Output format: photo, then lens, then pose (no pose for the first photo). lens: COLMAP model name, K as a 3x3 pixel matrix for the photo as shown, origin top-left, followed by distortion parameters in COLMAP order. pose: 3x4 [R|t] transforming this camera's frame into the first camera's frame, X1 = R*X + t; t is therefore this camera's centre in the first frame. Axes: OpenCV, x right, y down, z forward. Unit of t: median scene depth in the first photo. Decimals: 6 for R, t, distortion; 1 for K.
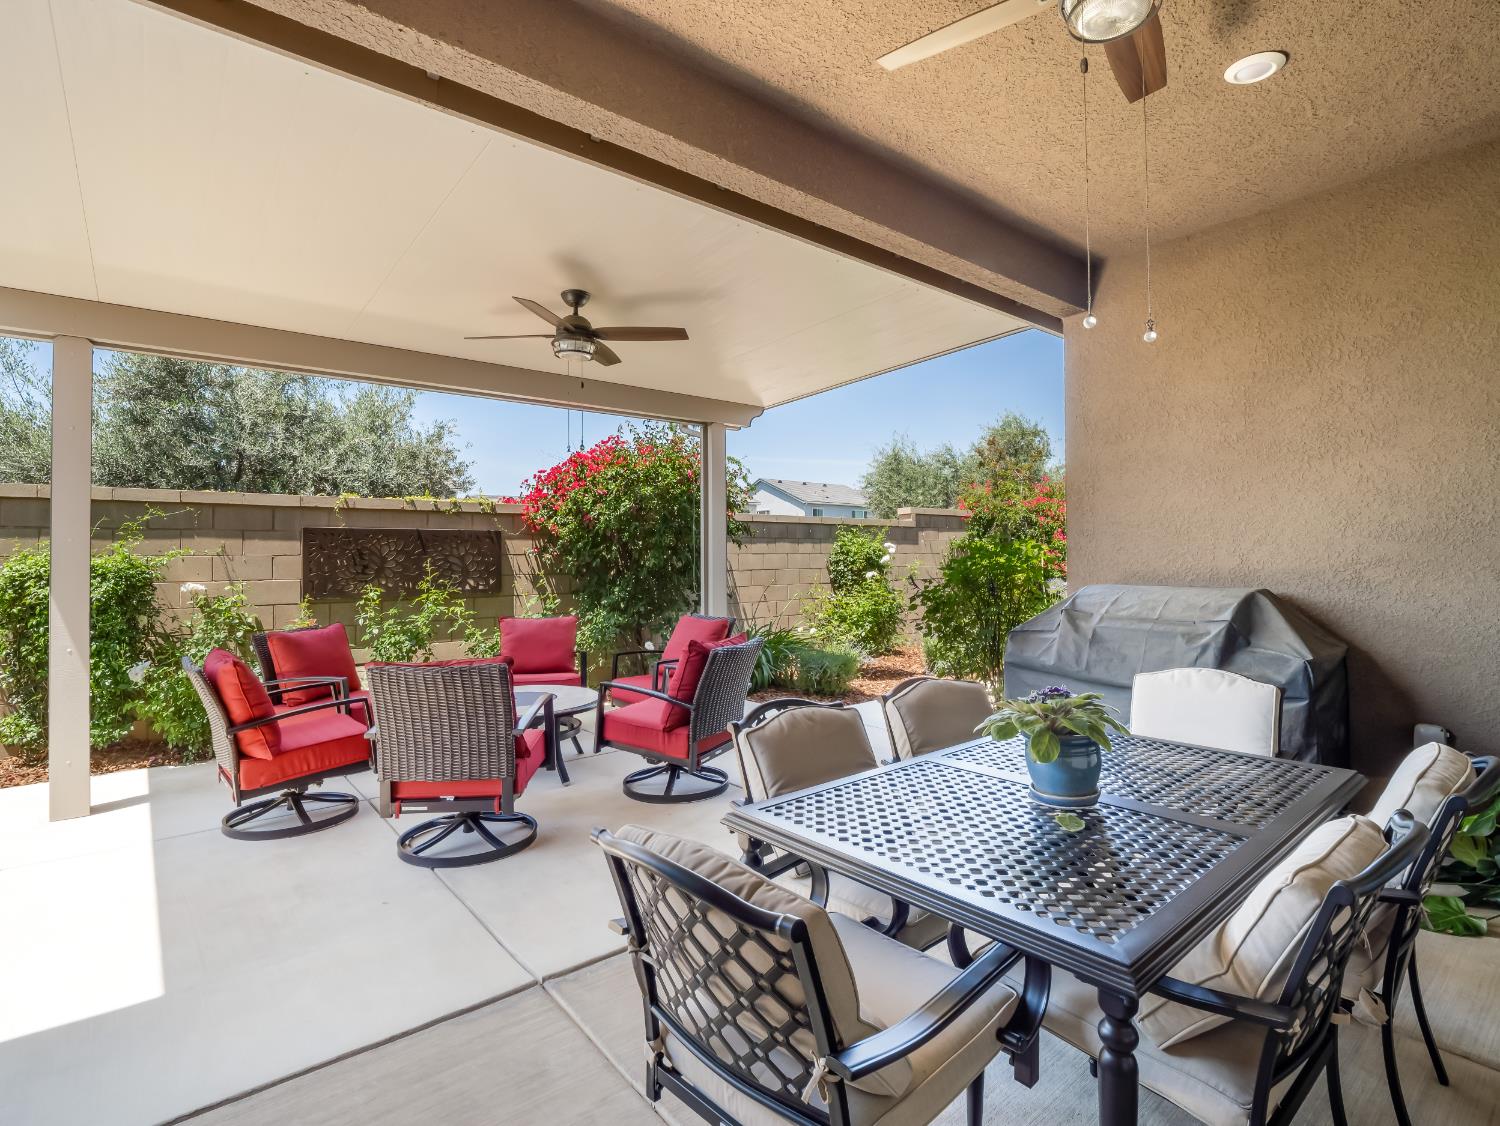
lens RADIAL K [[724.6, 0, 746.3], [0, 724.6, 566.9], [0, 0, 1]] dist [-0.002075, -0.015577]
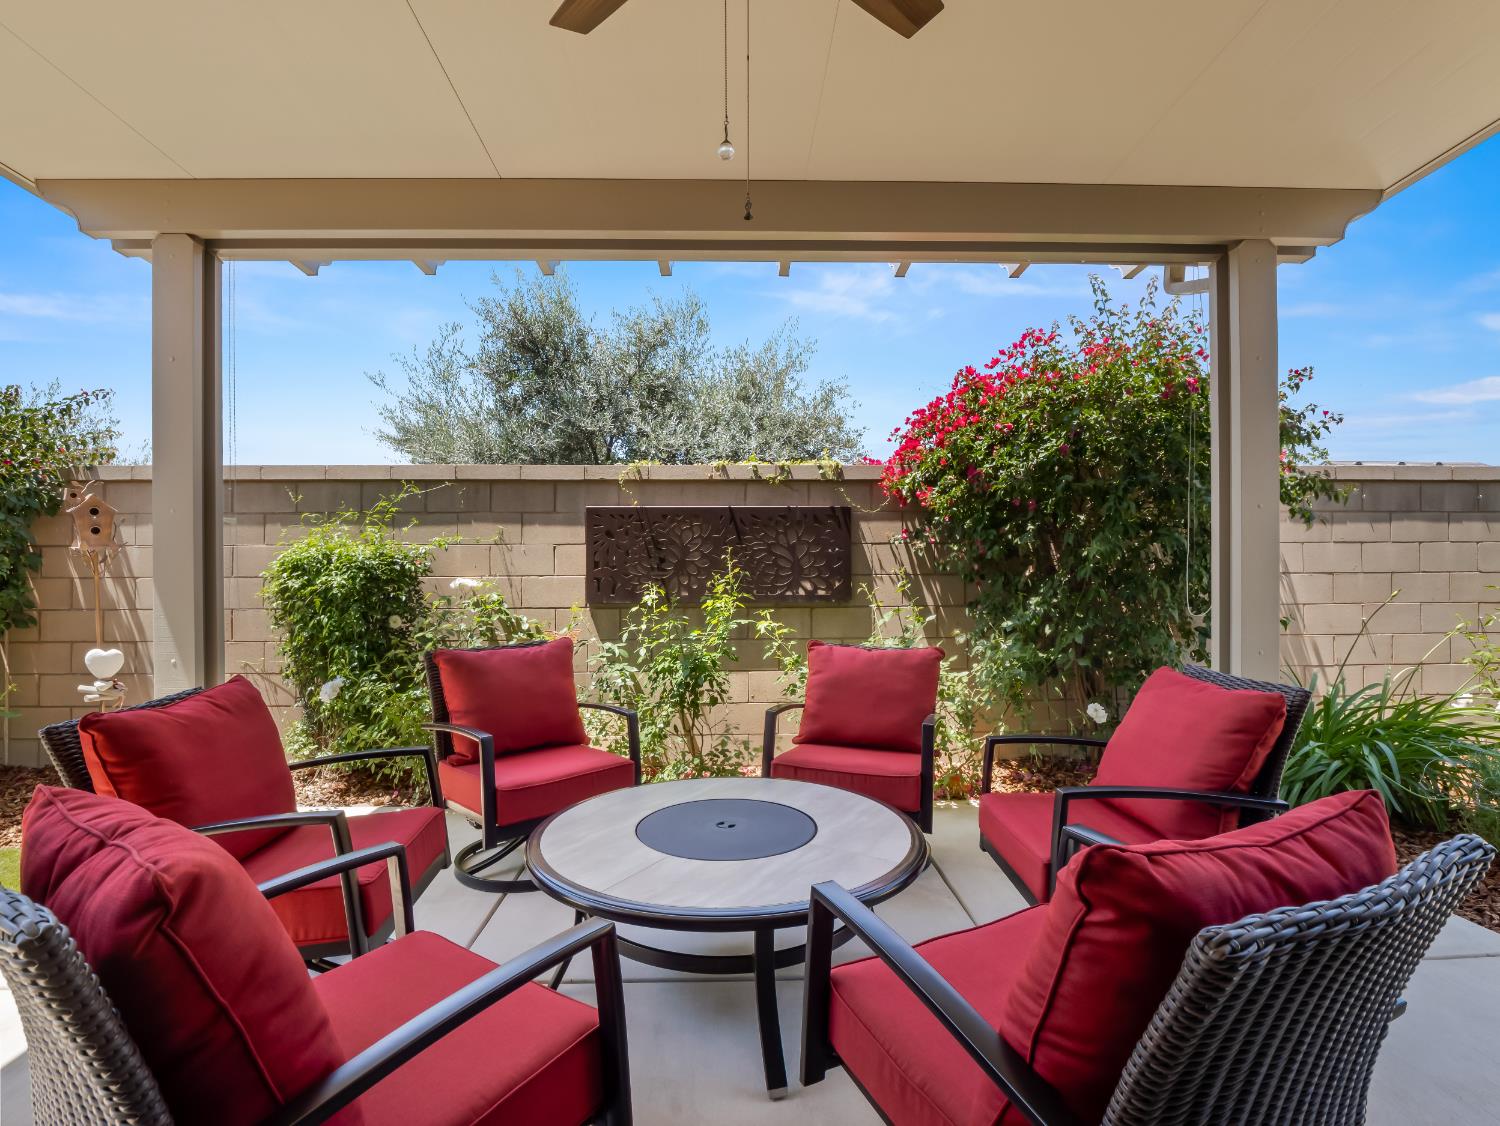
lens RADIAL K [[724.6, 0, 746.3], [0, 724.6, 566.9], [0, 0, 1]] dist [-0.002075, -0.015577]
pose [[0.789065, 0.000252, -0.614310, -0.012041], [-0.008591, 0.999907, -0.010625, 0.012110], [0.614250, 0.013661, 0.788993, 0.430649]]
